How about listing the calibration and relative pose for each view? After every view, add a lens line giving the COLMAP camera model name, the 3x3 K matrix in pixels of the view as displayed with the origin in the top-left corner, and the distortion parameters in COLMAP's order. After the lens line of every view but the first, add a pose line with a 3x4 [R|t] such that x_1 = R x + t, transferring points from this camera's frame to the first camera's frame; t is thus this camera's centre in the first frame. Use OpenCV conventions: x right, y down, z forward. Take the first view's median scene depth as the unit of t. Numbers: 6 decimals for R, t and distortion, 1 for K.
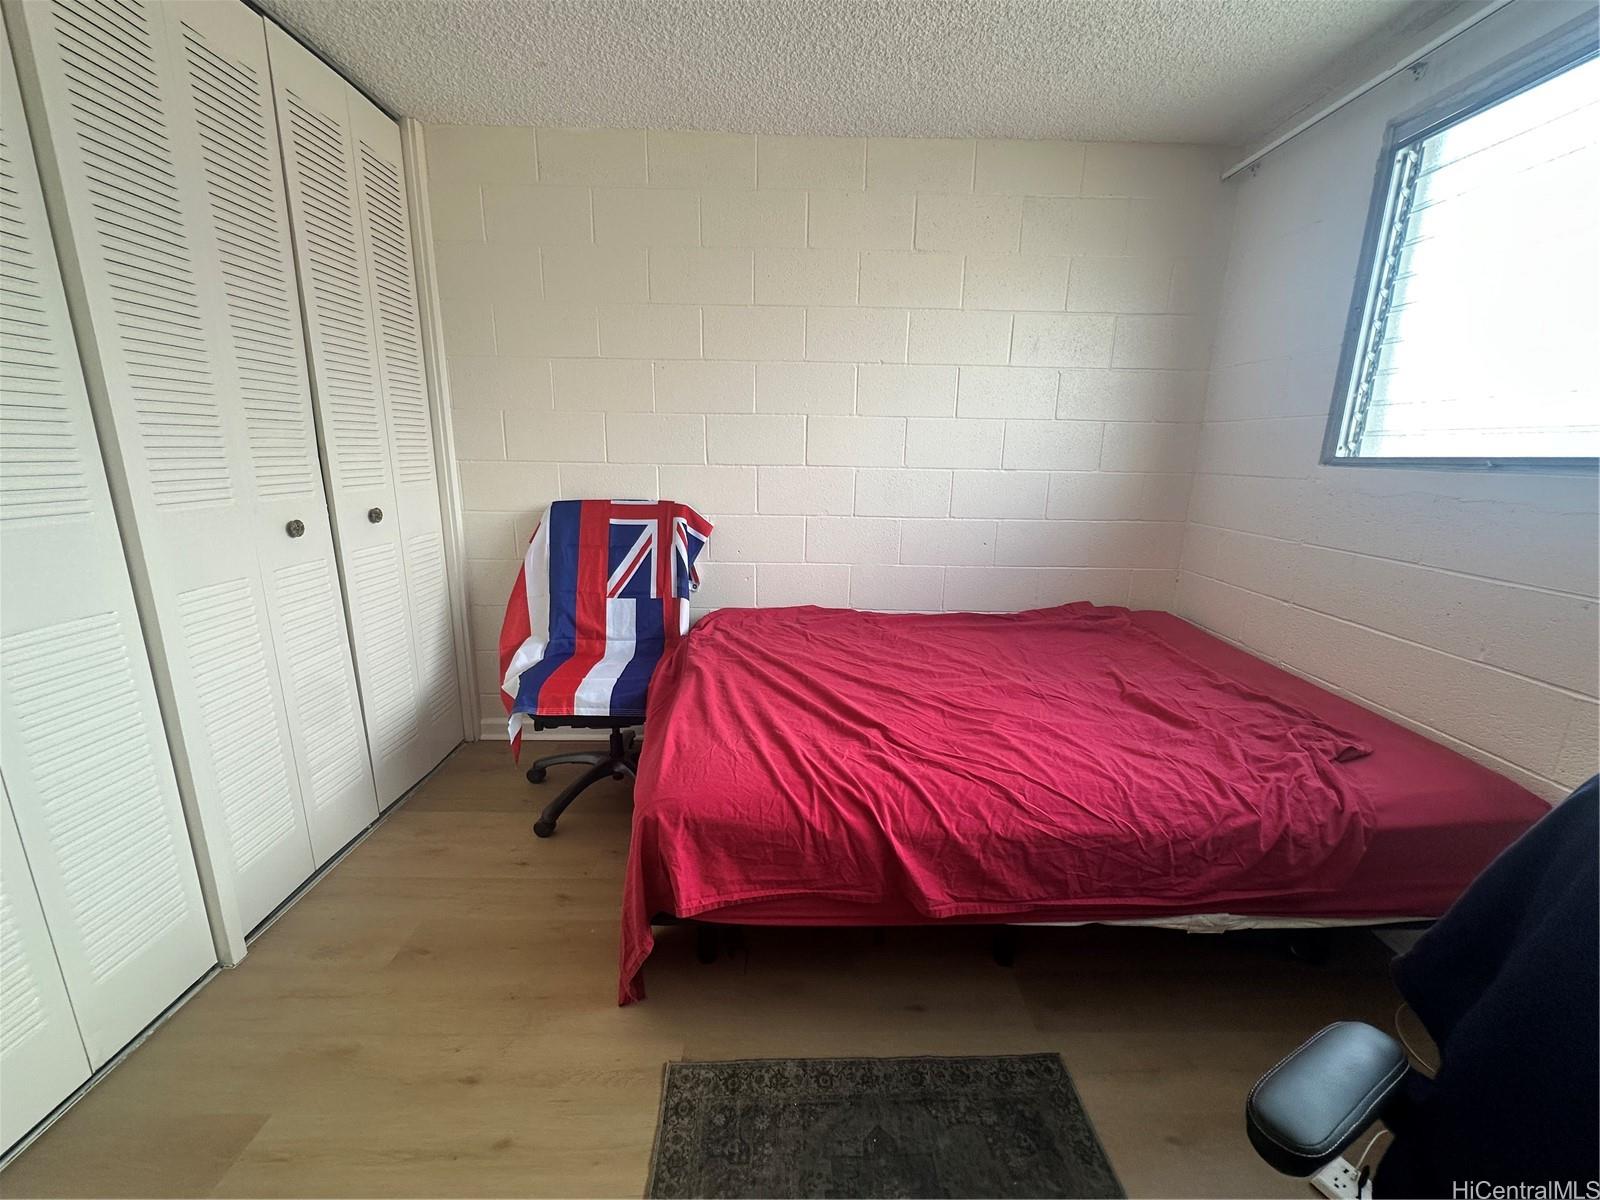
lens RADIAL K [[638.3, 0, 804.8], [0, 638.3, 601.9], [0, 0, 1]] dist [-0.000329, 0.000142]
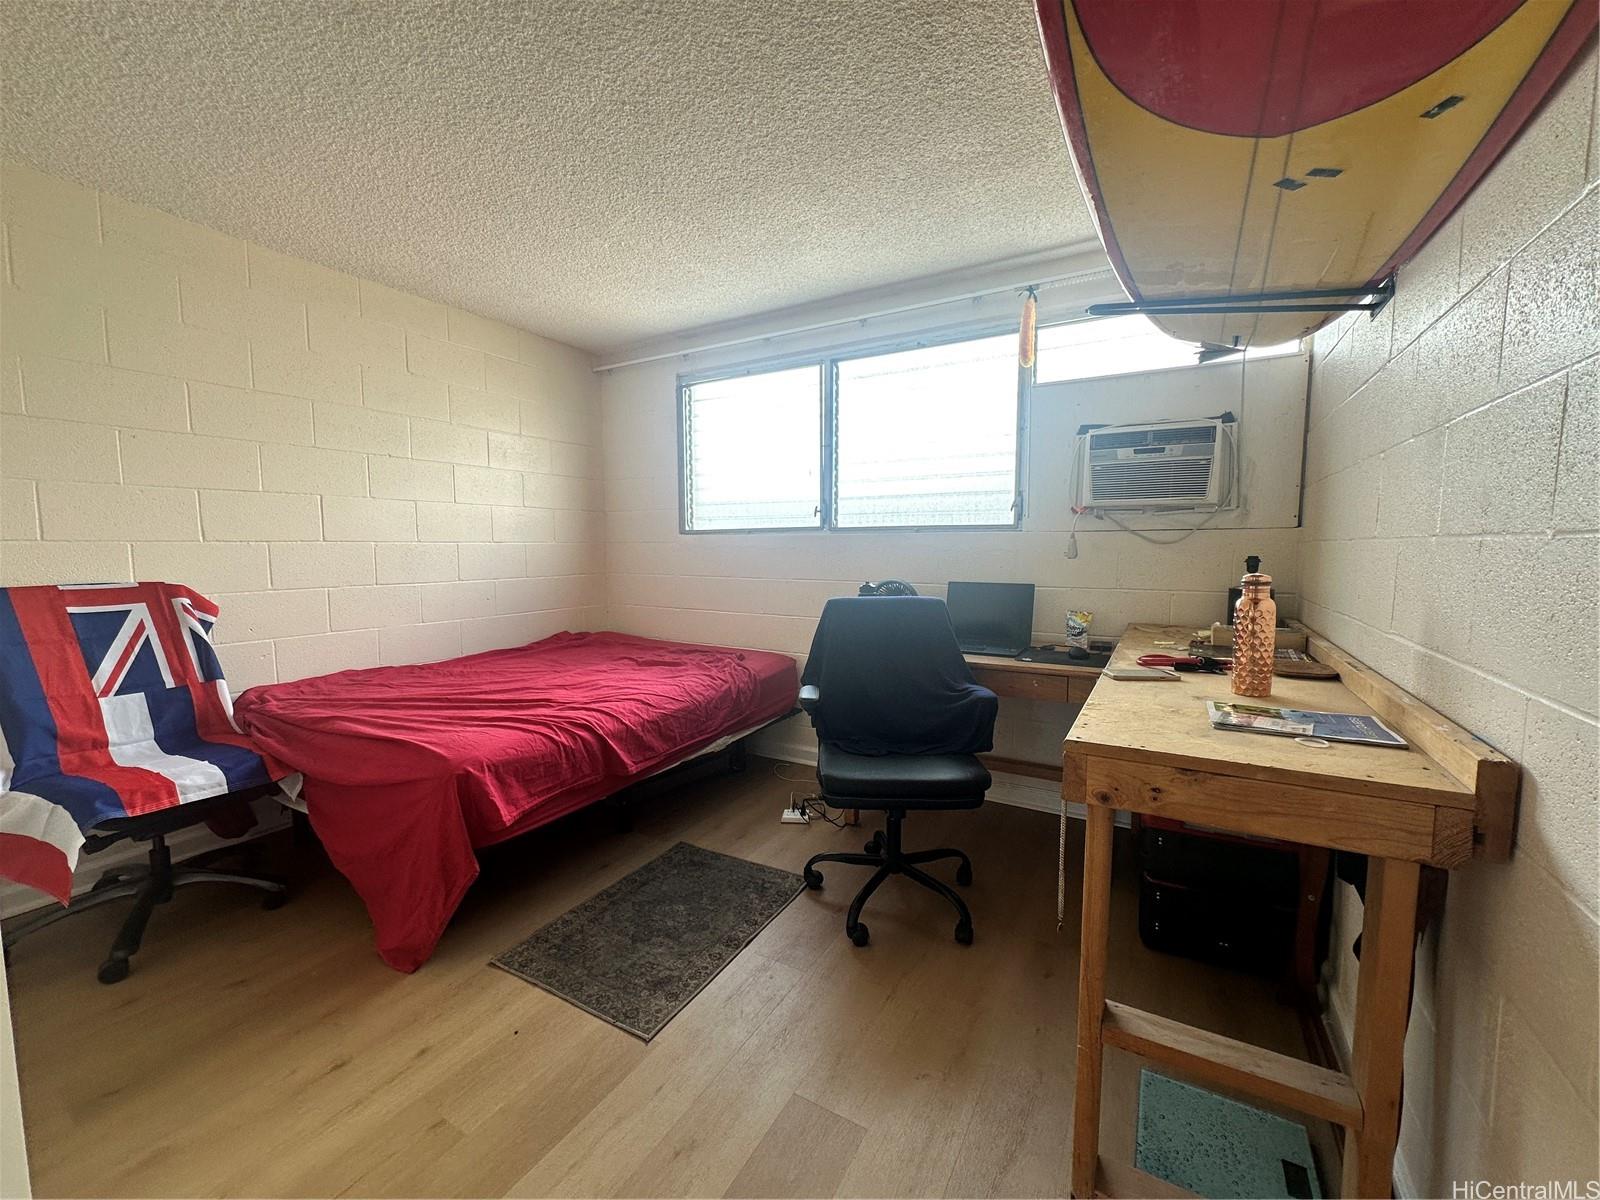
lens RADIAL K [[638.3, 0, 800.4], [0, 638.3, 599.9], [0, 0, 1]] dist [-0.000329, 0.000142]
pose [[0.520856, -0.091246, 0.848754, -0.949079], [0.209369, 0.977557, -0.023391, 0.144293], [-0.827571, 0.189886, 0.528270, -0.402327]]
